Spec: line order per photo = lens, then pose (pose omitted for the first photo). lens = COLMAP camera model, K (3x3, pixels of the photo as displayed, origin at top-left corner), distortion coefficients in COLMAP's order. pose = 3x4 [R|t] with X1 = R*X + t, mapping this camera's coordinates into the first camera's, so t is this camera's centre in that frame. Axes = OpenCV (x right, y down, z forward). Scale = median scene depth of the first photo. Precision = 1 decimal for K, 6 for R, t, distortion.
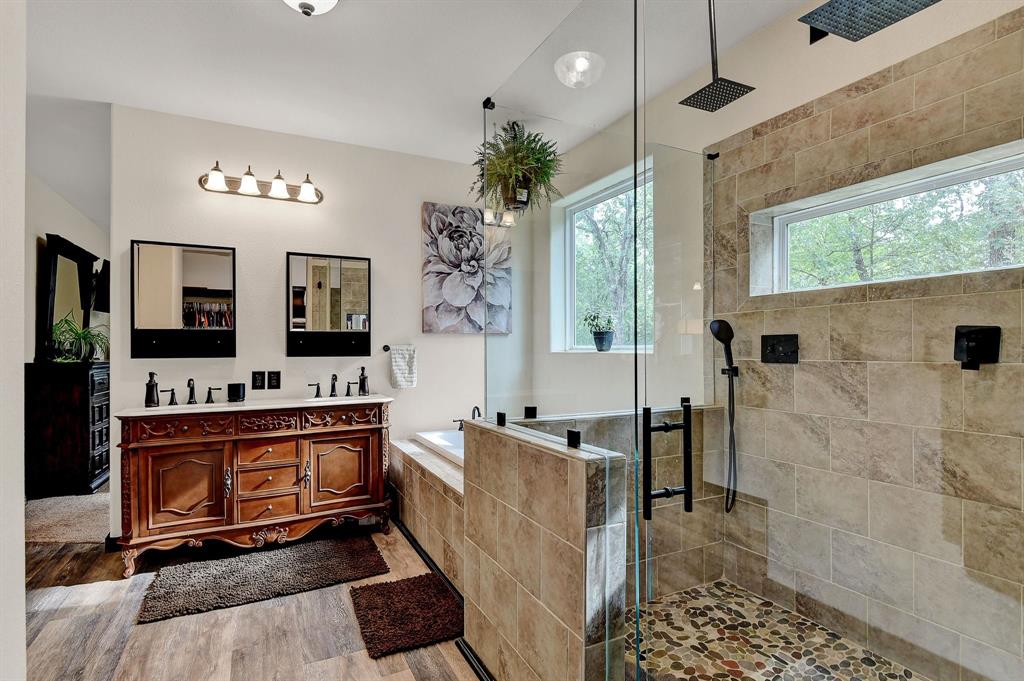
lens RADIAL K [[493.3, 0, 508.9], [0, 493.3, 346.0], [0, 0, 1]] dist [-0.001551, -0.006324]
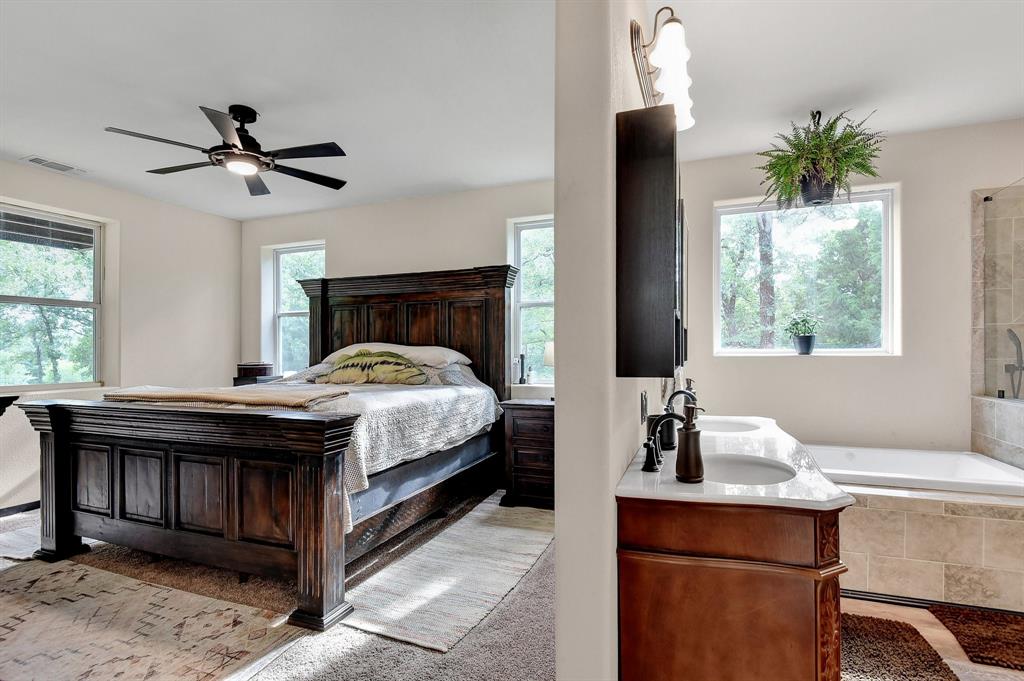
lens RADIAL K [[493.3, 0, 524.1], [0, 493.3, 356.5], [0, 0, 1]] dist [-0.001551, -0.006324]
pose [[0.733330, -0.009886, 0.679801, -1.455097], [0.003285, 0.999934, 0.010997, 0.001559], [-0.679865, -0.005832, 0.733314, 0.978743]]
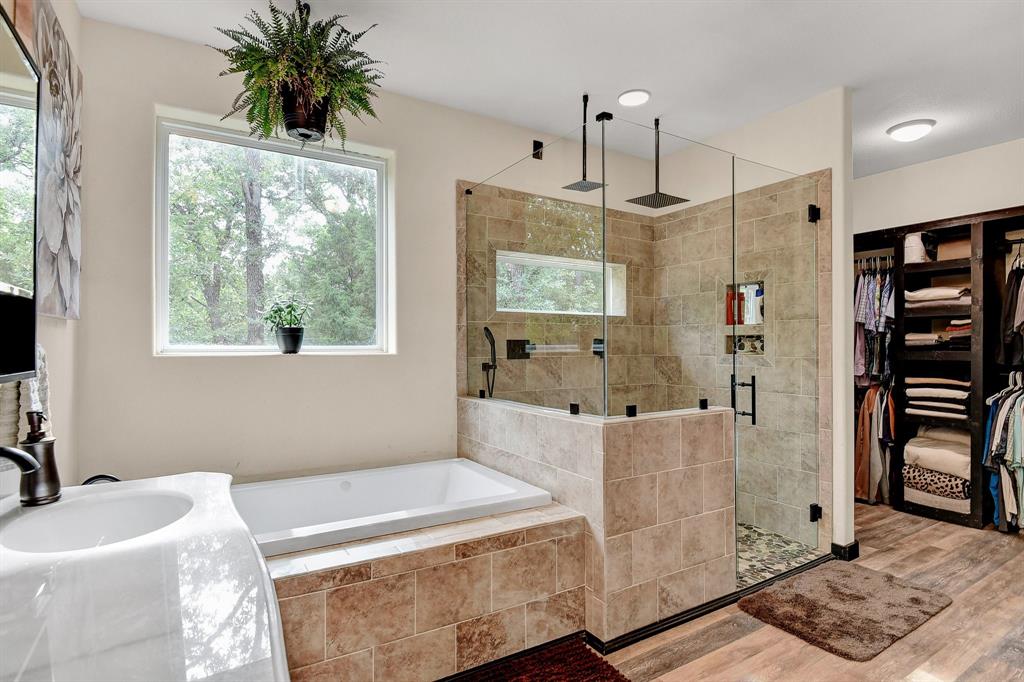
lens RADIAL K [[513.4, 0, 493.1], [0, 513.4, 353.3], [0, 0, 1]] dist [-0.010633, -0.008423]
pose [[-0.052274, -0.009238, 0.998590, -0.954630], [-0.002771, 0.999955, 0.009106, 0.003622], [-0.998629, -0.002291, -0.052297, 1.111584]]
